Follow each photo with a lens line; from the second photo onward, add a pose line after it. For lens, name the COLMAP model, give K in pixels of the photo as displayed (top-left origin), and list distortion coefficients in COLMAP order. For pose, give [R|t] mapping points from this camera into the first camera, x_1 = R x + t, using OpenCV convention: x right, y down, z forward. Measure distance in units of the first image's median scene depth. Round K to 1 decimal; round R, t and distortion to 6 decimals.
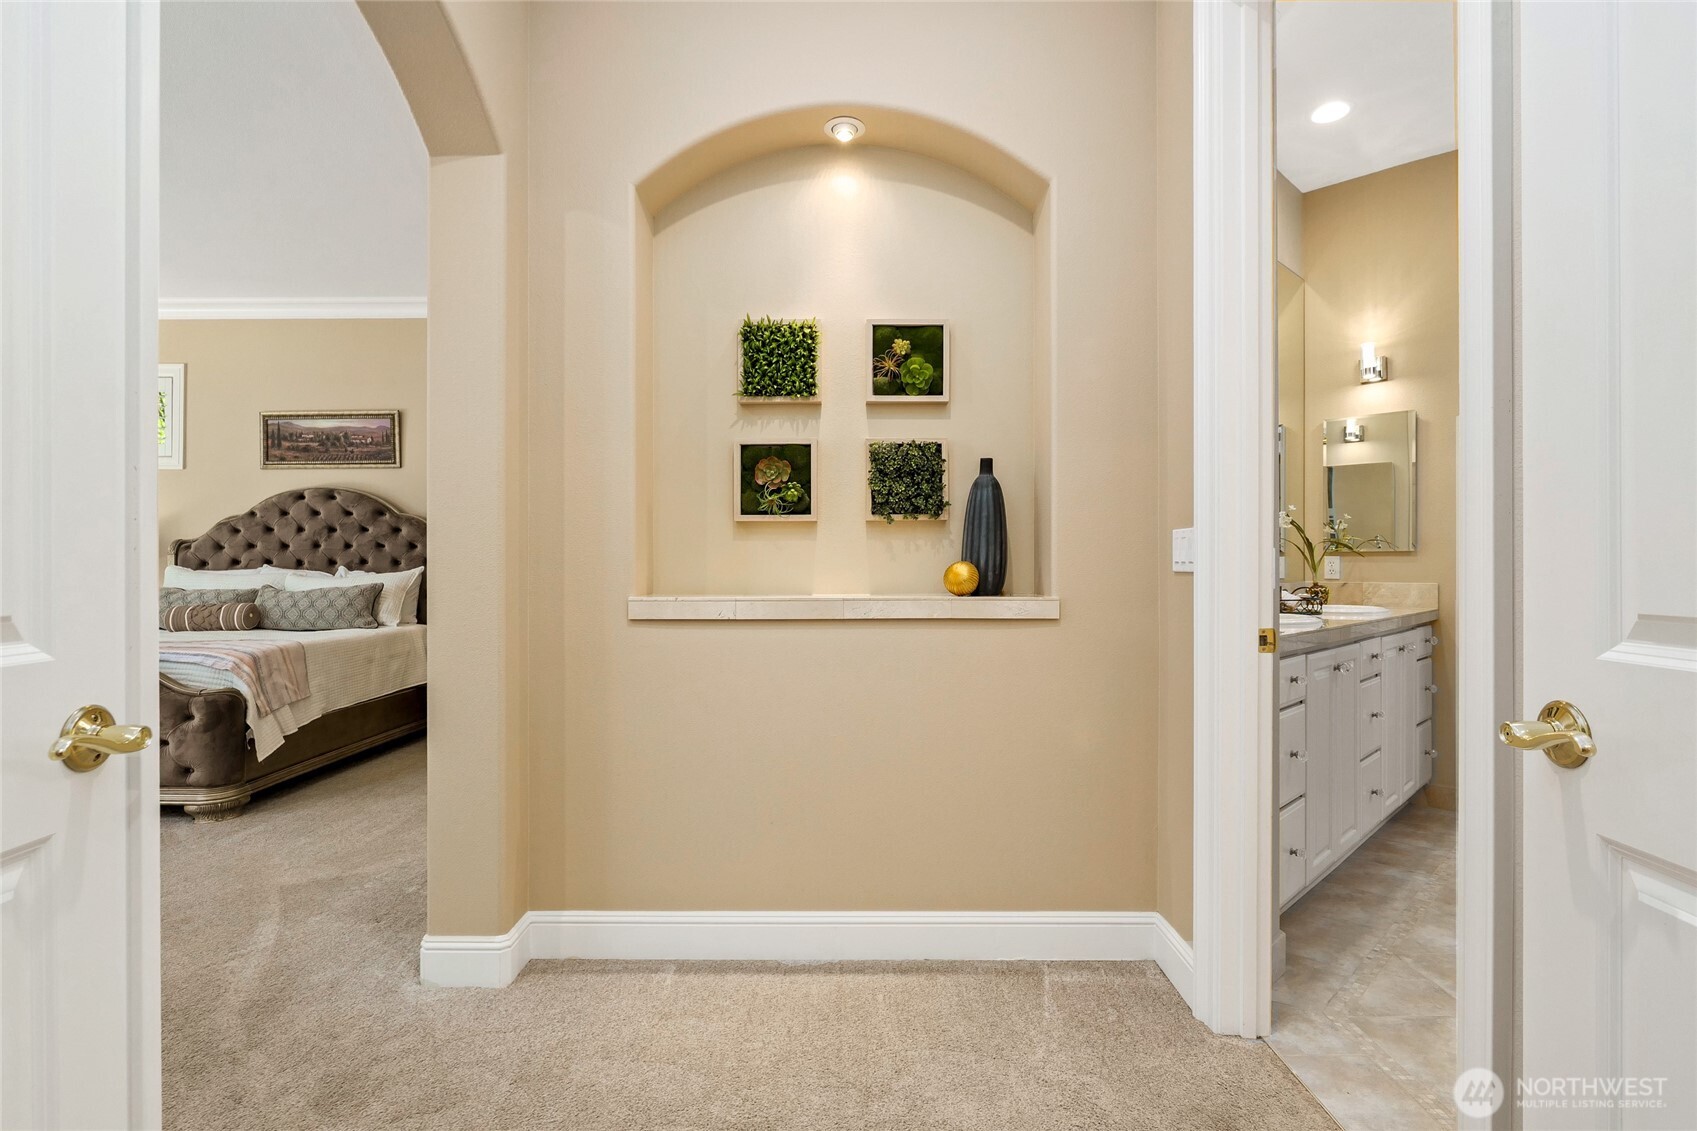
lens RADIAL K [[822.8, 0, 845.9], [0, 822.8, 565.7], [0, 0, 1]] dist [-0.011167, 0.004034]
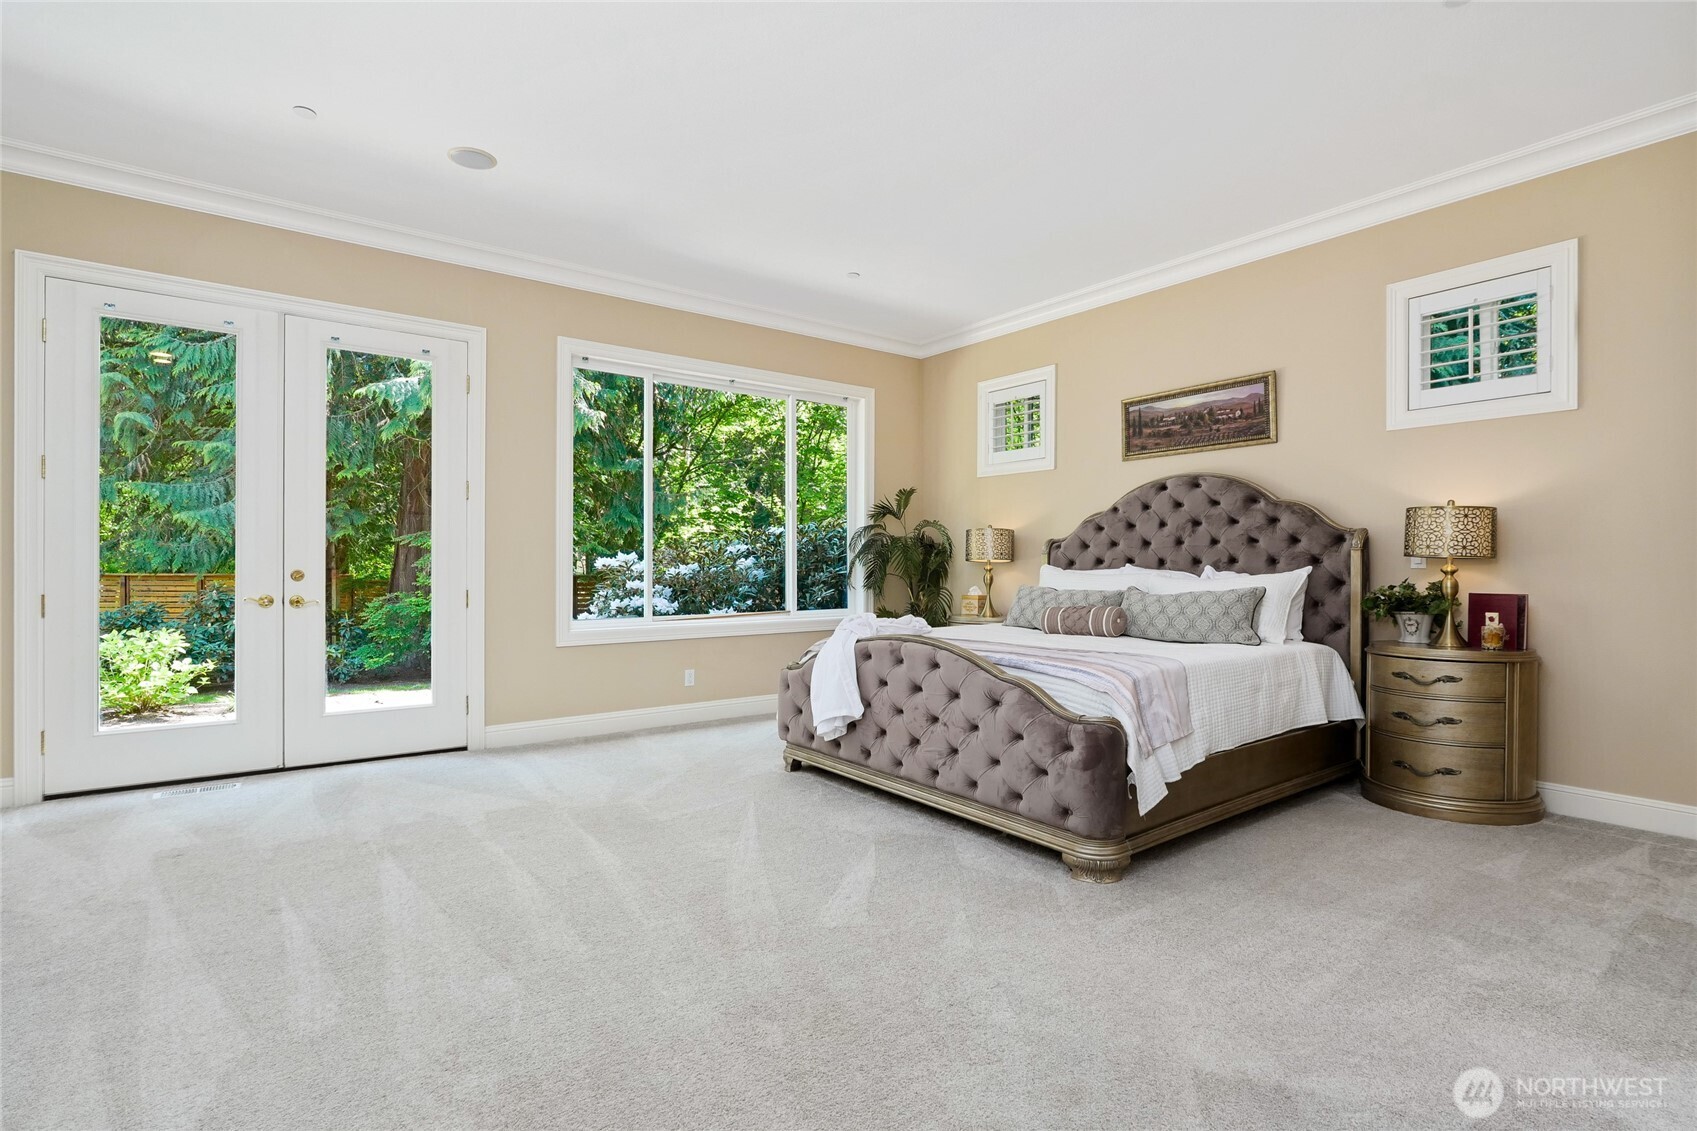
lens RADIAL K [[799.4, 0, 847.0], [0, 799.4, 567.2], [0, 0, 1]] dist [-0.016564, 0.003499]
pose [[0.602217, 0.002443, -0.798329, -0.202916], [-0.003323, 0.999994, 0.000554, 0.002961], [0.798325, 0.002319, 0.602222, 0.231755]]
